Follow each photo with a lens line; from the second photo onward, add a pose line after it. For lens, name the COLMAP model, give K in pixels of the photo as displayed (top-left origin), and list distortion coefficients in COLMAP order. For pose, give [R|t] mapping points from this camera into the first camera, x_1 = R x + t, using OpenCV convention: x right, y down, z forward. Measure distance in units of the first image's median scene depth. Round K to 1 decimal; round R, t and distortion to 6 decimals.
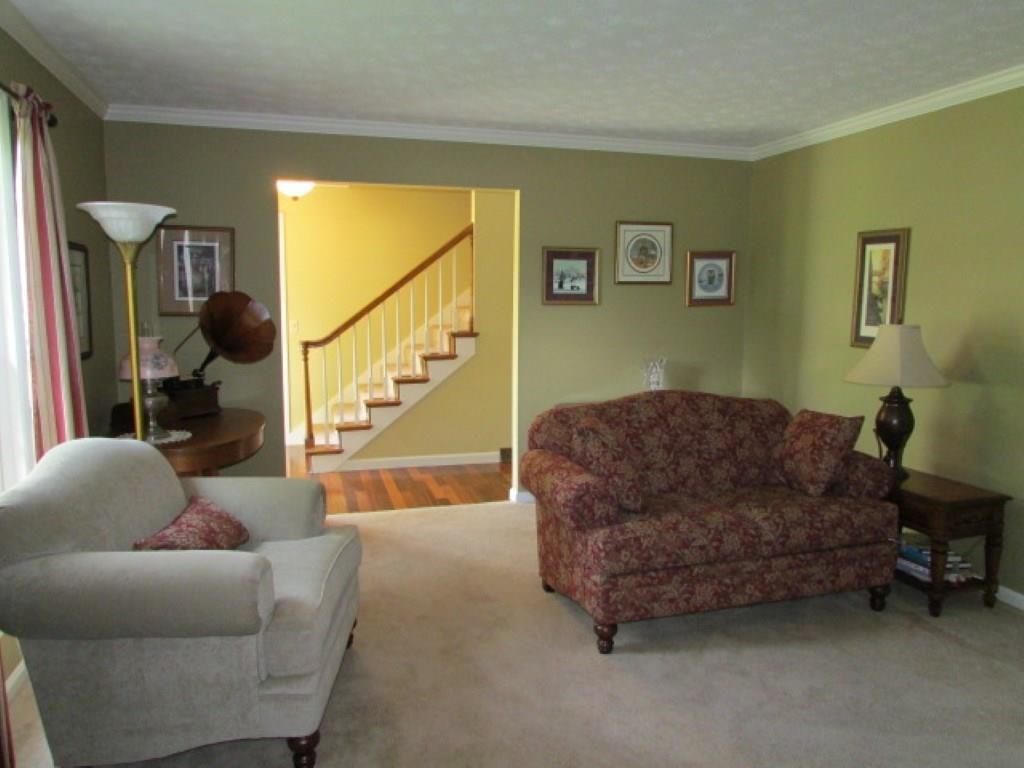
lens RADIAL K [[732.5, 0, 512.0], [0, 732.5, 384.0], [0, 0, 1]] dist [-0.034388, 0.004672]
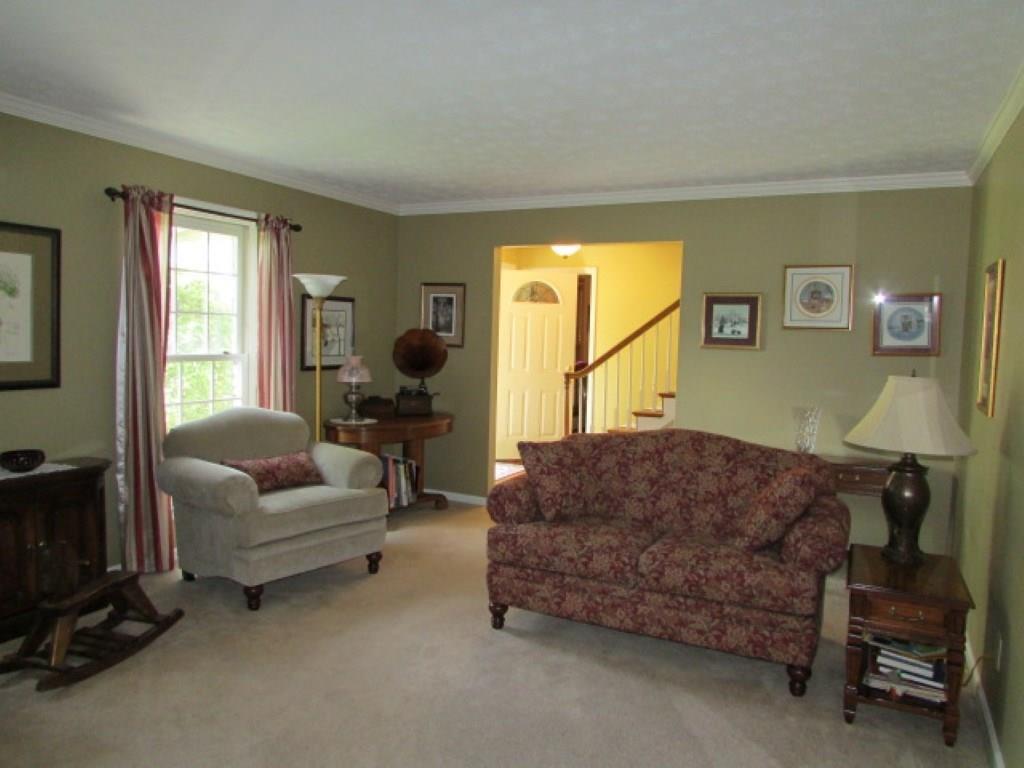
lens RADIAL K [[732.5, 0, 512.0], [0, 732.5, 384.0], [0, 0, 1]] dist [-0.034388, 0.004672]
pose [[0.732266, 0.064083, -0.677997, 0.665820], [-0.107555, 0.993951, -0.022217, -0.005584], [0.672472, 0.089190, 0.734729, 0.068121]]
